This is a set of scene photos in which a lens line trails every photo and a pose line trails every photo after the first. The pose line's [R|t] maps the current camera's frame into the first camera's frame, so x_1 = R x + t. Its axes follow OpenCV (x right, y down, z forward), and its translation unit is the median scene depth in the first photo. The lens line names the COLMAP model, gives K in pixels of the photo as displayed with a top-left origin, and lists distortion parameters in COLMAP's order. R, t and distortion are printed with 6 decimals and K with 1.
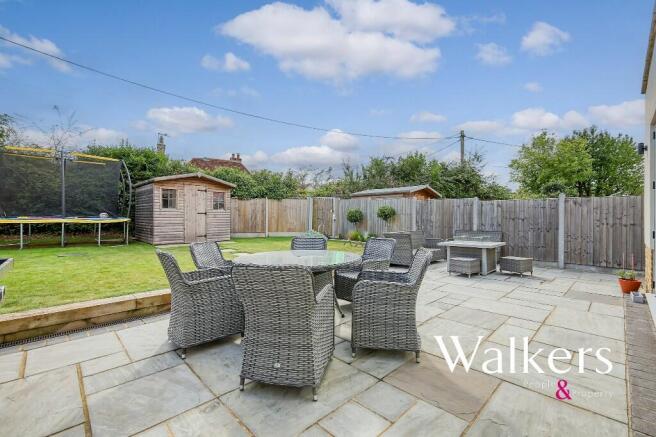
lens RADIAL K [[287.7, 0, 329.8], [0, 287.7, 217.5], [0, 0, 1]] dist [0.007012, -0.001552]
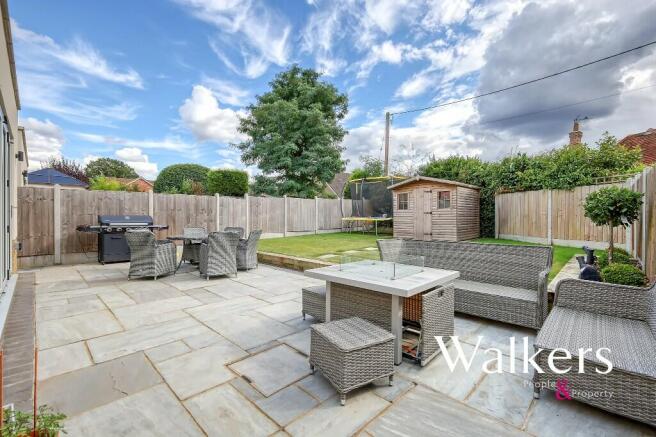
lens RADIAL K [[287.7, 0, 328.8], [0, 287.7, 217.3], [0, 0, 1]] dist [0.007012, -0.001552]
pose [[0.022284, -0.002711, -0.999748, 0.691341], [0.002700, 0.999993, -0.002651, 0.005039], [0.999748, -0.002640, 0.022291, 0.673053]]
